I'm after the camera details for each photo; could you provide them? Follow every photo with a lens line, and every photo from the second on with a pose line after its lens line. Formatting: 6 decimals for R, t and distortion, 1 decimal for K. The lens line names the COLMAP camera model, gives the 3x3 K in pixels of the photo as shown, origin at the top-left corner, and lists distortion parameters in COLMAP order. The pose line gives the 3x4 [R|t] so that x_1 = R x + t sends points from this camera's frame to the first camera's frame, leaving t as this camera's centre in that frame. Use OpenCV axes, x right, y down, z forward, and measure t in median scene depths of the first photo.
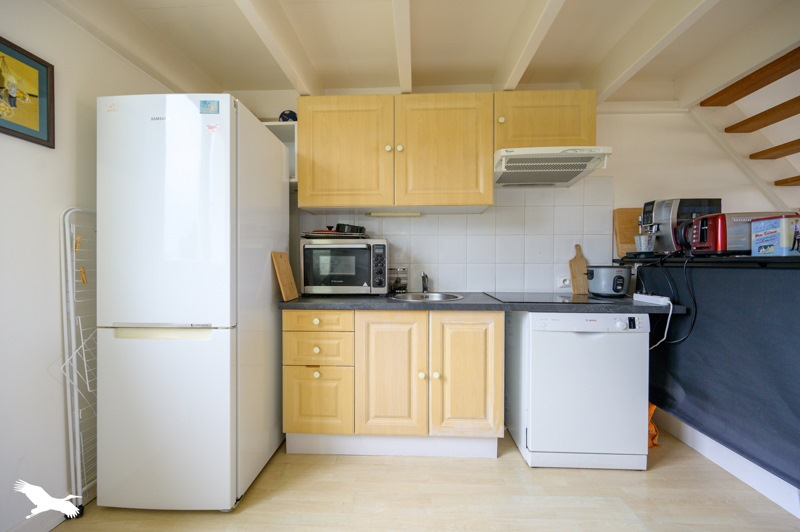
lens RADIAL K [[320.1, 0, 400.0], [0, 320.1, 266.0], [0, 0, 1]] dist [0.000030, 0.000156]
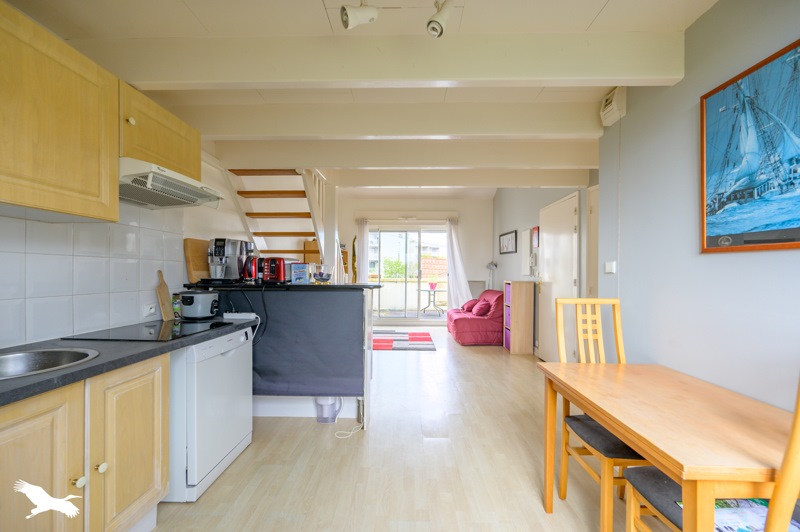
lens RADIAL K [[346.7, 0, 400.0], [0, 346.7, 266.0], [0, 0, 1]] dist [0.000699, 0.000167]
pose [[-0.047394, 0.012653, 0.998796, -0.615975], [0.001744, 0.999919, -0.012585, -0.075365], [-0.998875, 0.001146, -0.047413, 0.367484]]
